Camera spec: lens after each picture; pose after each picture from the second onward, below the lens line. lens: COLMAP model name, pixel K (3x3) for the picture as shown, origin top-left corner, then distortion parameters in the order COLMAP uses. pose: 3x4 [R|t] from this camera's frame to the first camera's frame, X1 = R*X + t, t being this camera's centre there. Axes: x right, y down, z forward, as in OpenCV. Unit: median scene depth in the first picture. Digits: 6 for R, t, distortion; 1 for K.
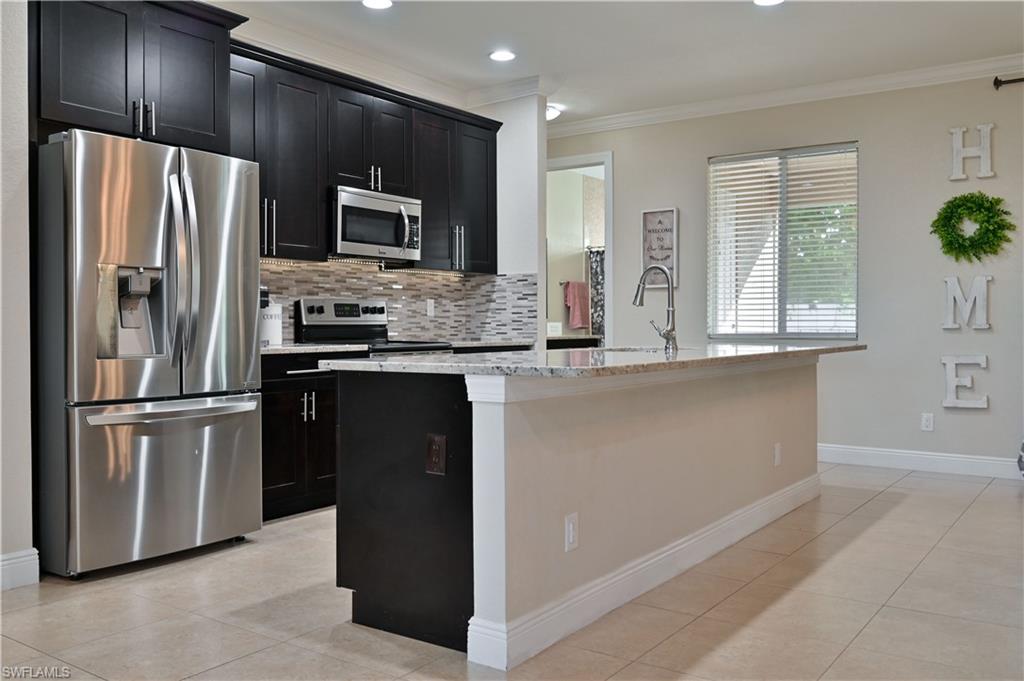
lens RADIAL K [[879.7, 0, 509.8], [0, 879.7, 339.8], [0, 0, 1]] dist [-0.003068, -0.008808]
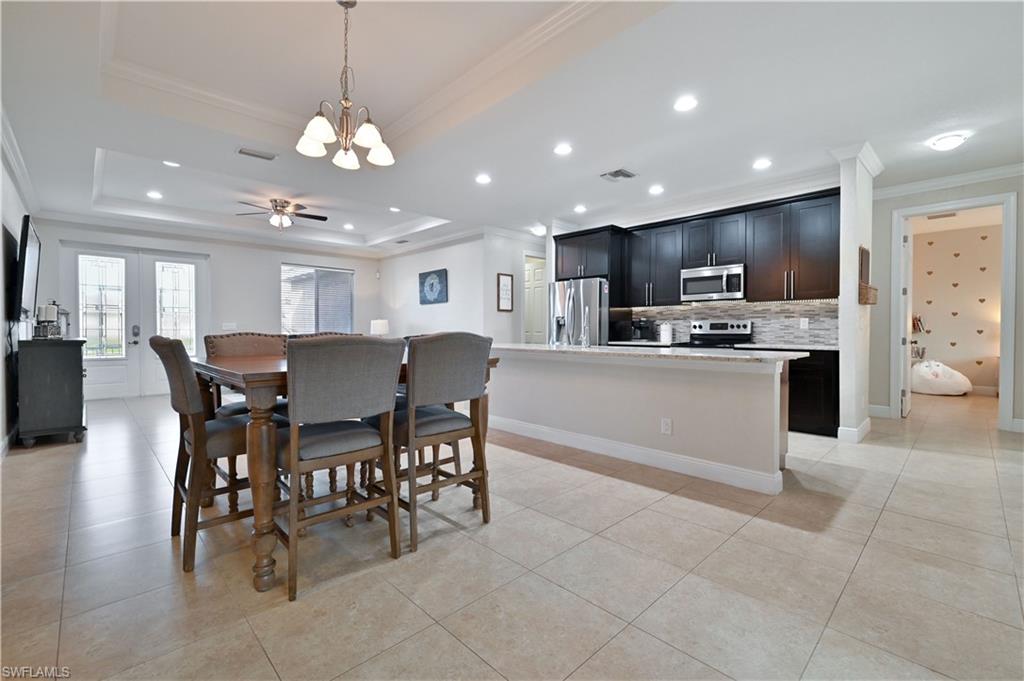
lens RADIAL K [[441.2, 0, 510.3], [0, 441.2, 337.7], [0, 0, 1]] dist [0.001562, -0.000668]
pose [[-0.188110, 0.019734, -0.981950, 0.860471], [-0.016417, 0.999595, 0.023233, -0.023122], [0.982011, 0.020491, -0.187710, 0.709274]]
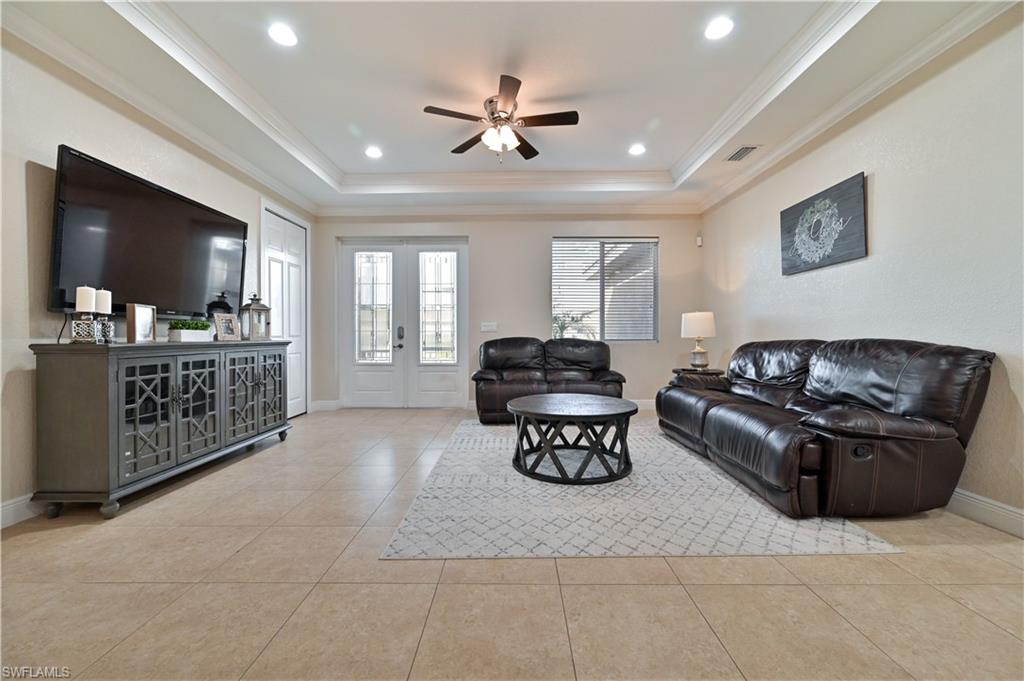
lens RADIAL K [[402.5, 0, 512.0], [0, 402.5, 338.9], [0, 0, 1]] dist [-0.001937, 0.000469]
pose [[-0.822026, 0.009549, -0.569370, 0.175812], [-0.005437, 0.999682, 0.024615, -0.007303], [0.569424, 0.023330, -0.821713, 0.411836]]
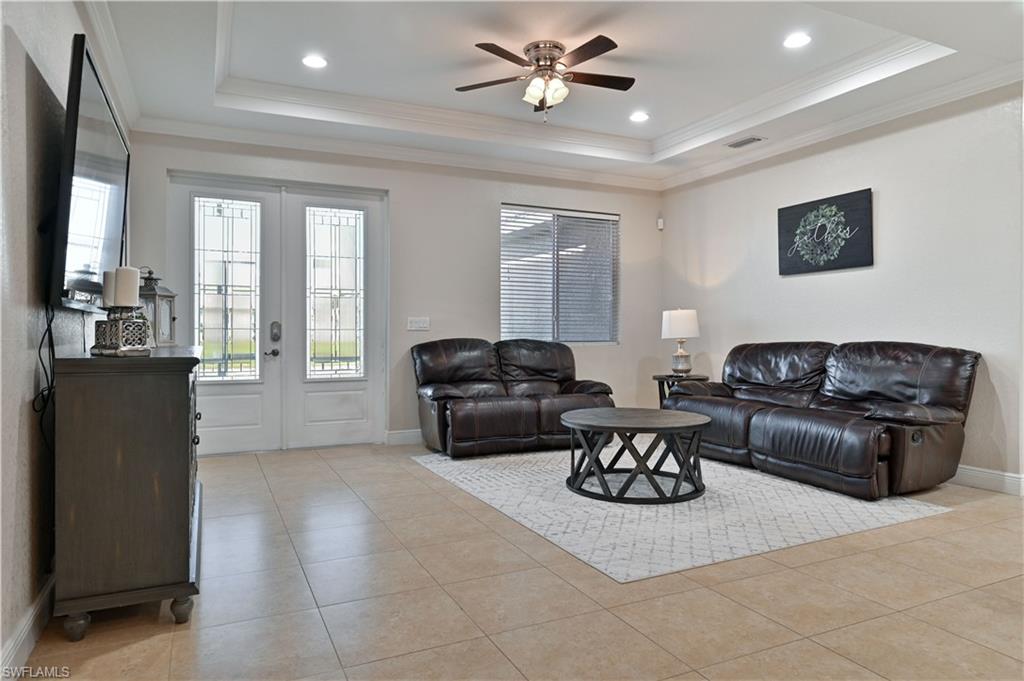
lens RADIAL K [[642.9, 0, 514.0], [0, 642.9, 337.8], [0, 0, 1]] dist [0.004118, -0.004643]
pose [[-0.487913, 0.012659, -0.872801, 0.530887], [-0.014660, 0.999635, 0.022694, -0.015076], [0.872769, 0.023868, -0.487549, 0.252635]]
